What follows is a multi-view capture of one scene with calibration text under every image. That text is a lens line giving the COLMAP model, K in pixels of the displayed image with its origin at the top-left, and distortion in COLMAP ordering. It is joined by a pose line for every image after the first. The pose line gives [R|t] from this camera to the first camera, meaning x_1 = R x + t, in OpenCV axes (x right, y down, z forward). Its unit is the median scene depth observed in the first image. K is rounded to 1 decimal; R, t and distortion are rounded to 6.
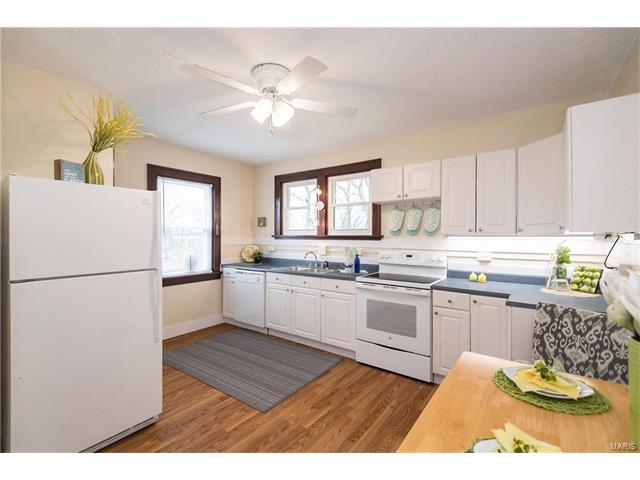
lens RADIAL K [[292.2, 0, 313.8], [0, 292.2, 235.5], [0, 0, 1]] dist [0.019680, -0.007261]
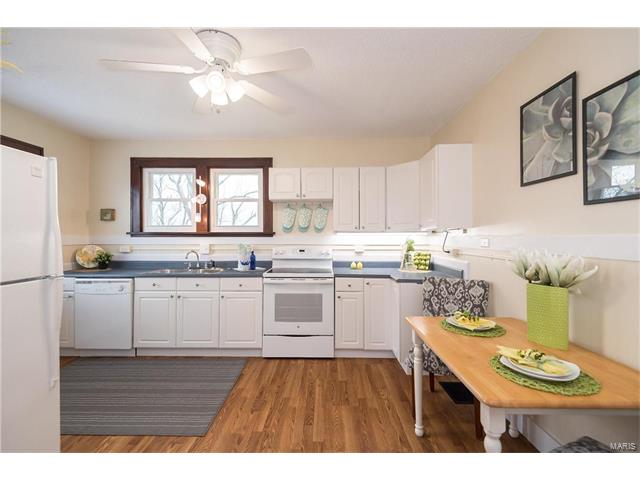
lens RADIAL K [[292.2, 0, 316.8], [0, 292.2, 235.4], [0, 0, 1]] dist [0.019680, -0.007261]
pose [[0.813832, -0.000887, 0.581100, -0.301980], [0.000809, 1.000000, 0.000393, 0.013626], [-0.581100, 0.000150, 0.813832, 0.084333]]
